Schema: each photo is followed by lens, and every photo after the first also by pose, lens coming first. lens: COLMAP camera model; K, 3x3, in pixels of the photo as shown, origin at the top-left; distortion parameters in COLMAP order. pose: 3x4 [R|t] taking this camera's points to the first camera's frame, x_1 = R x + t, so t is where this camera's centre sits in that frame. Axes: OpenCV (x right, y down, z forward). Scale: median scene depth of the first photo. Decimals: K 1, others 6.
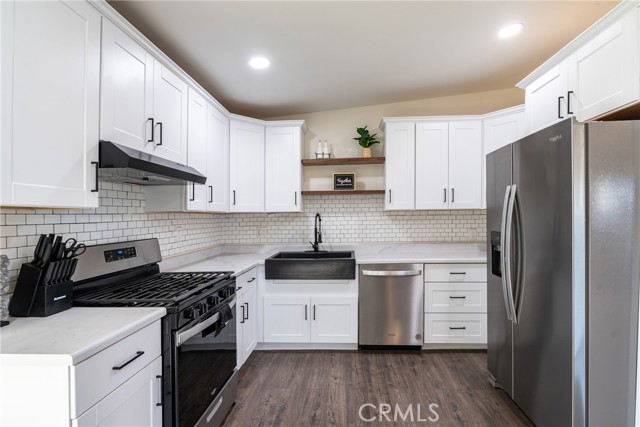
lens RADIAL K [[303.9, 0, 330.9], [0, 303.9, 214.7], [0, 0, 1]] dist [-0.004362, -0.000545]
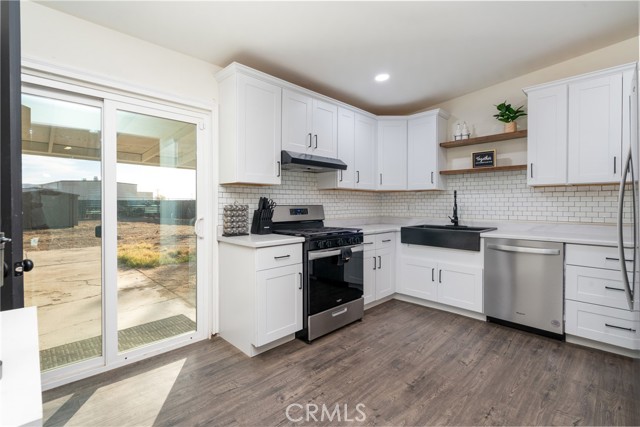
lens RADIAL K [[292.4, 0, 320.2], [0, 292.4, 204.5], [0, 0, 1]] dist [-0.001346, 0.000214]
pose [[0.737995, 0.014576, -0.674649, 0.377143], [-0.006746, 0.999876, 0.014224, 0.040998], [0.674772, -0.005946, 0.738002, -0.127759]]
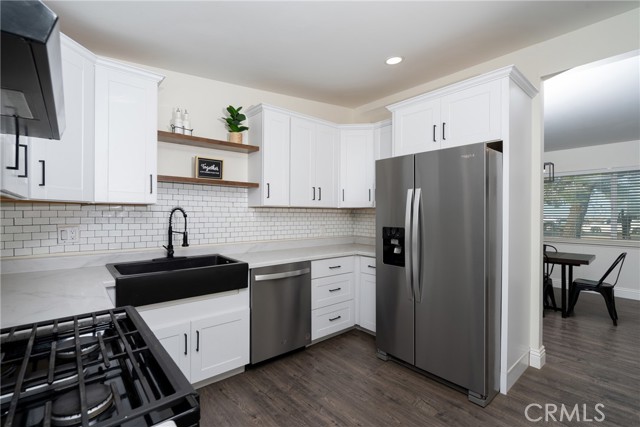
lens RADIAL K [[292.6, 0, 320.0], [0, 292.6, 213.5], [0, 0, 1]] dist [-0.001712, 0.000453]
pose [[0.721186, 0.016650, 0.692542, -0.347433], [-0.019057, 0.999810, -0.004193, 0.009247], [-0.692480, -0.010174, 0.721366, 0.295591]]
